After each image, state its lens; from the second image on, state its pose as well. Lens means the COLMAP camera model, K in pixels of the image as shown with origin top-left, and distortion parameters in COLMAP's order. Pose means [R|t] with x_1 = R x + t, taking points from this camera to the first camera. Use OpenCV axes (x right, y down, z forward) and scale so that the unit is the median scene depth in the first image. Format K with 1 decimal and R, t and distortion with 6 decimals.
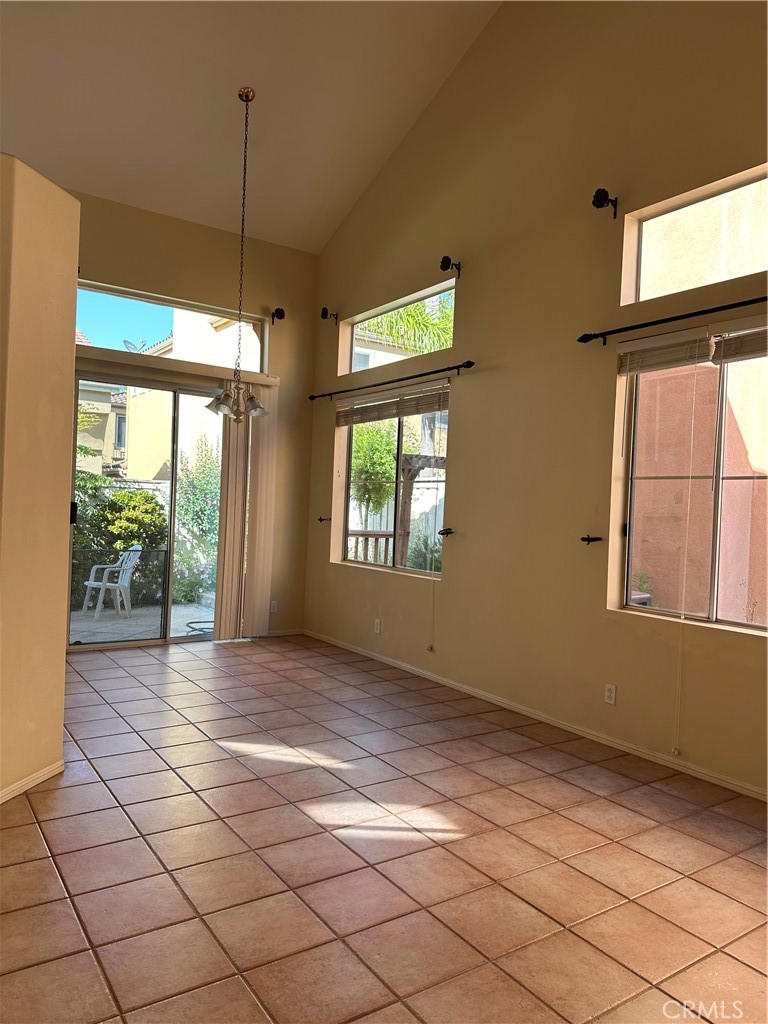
lens RADIAL K [[717.5, 0, 368.8], [0, 717.5, 515.0], [0, 0, 1]] dist [0.123871, -0.145012]
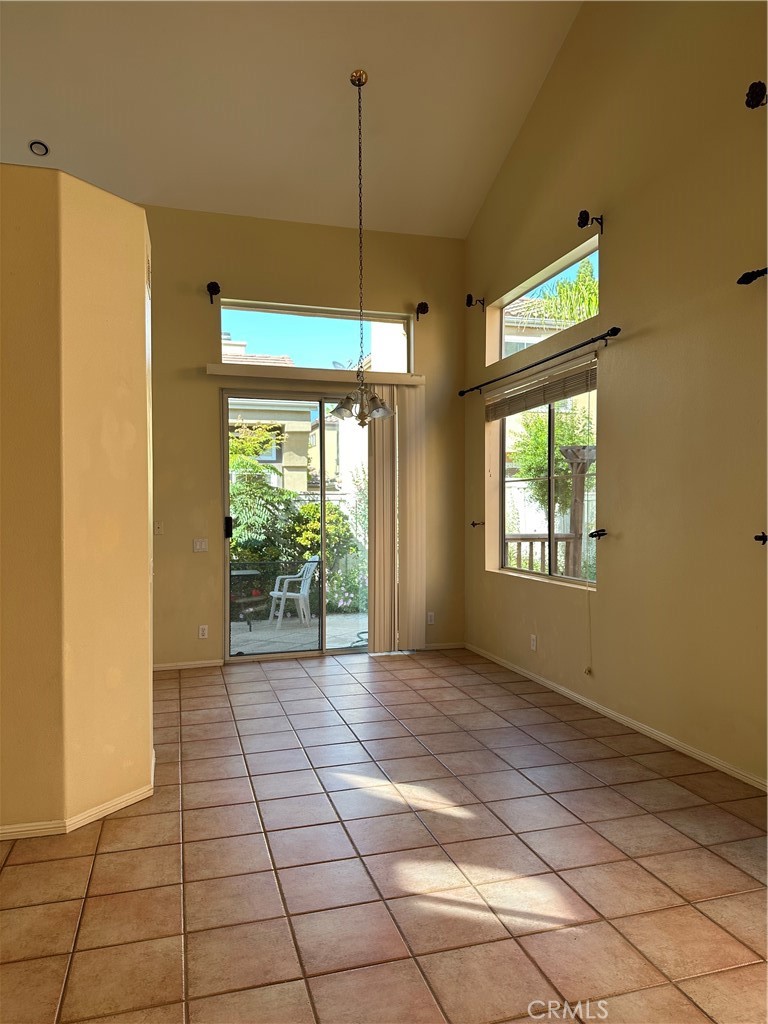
lens RADIAL K [[717.5, 0, 368.8], [0, 717.5, 515.0], [0, 0, 1]] dist [0.123871, -0.145012]
pose [[0.953428, -0.044103, -0.298380, 0.089735], [0.041954, 0.999027, -0.013608, 0.001848], [0.298690, 0.000456, 0.954350, 0.088929]]
